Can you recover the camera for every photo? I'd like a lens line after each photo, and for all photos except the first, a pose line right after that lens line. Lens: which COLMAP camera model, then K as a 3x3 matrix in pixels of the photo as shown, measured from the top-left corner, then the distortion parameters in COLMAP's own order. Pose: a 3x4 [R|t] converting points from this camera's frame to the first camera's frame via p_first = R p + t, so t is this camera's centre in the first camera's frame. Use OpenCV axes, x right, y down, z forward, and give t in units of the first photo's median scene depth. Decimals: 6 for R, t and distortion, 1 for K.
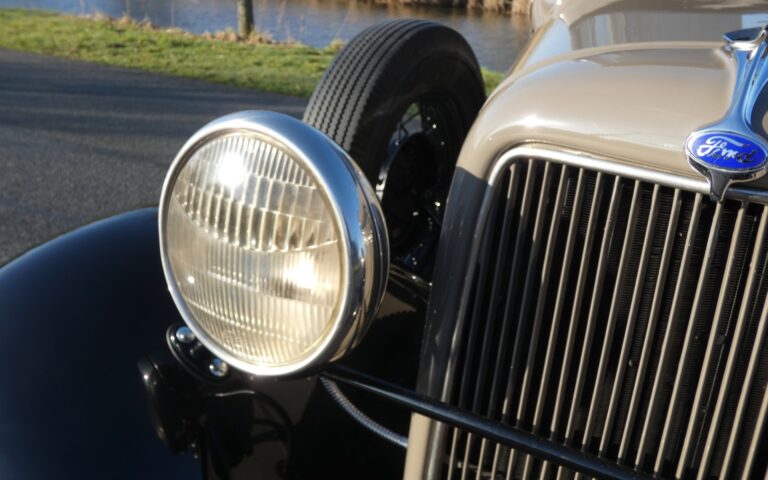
lens RADIAL K [[817.2, 0, 384.0], [0, 817.2, 240.0], [0, 0, 1]] dist [-0.003792, -0.001547]
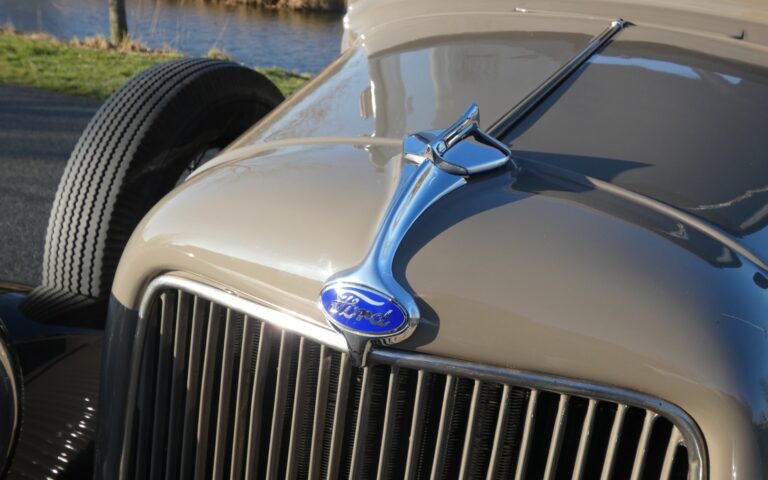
lens RADIAL K [[818.8, 0, 384.0], [0, 818.8, 240.0], [0, 0, 1]] dist [0.006977, 0.007321]
pose [[0.992478, -0.017624, 0.121148, 0.026418], [0.018285, 0.999823, -0.004350, -0.013164], [-0.121050, 0.006532, 0.992625, 0.015524]]
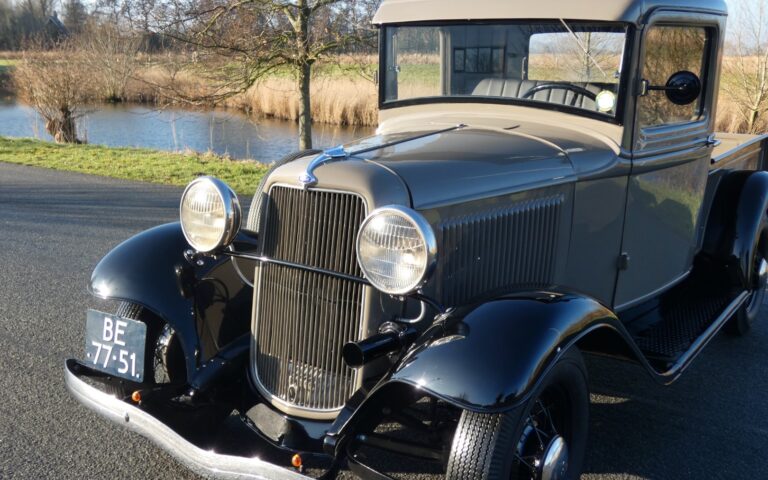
lens RADIAL K [[817.2, 0, 384.0], [0, 817.2, 240.0], [0, 0, 1]] dist [-0.003792, -0.001547]
pose [[0.994693, -0.018554, -0.101202, 0.095102], [0.003050, 0.988491, -0.151247, 0.064123], [0.102843, 0.150136, 0.983302, -0.232468]]
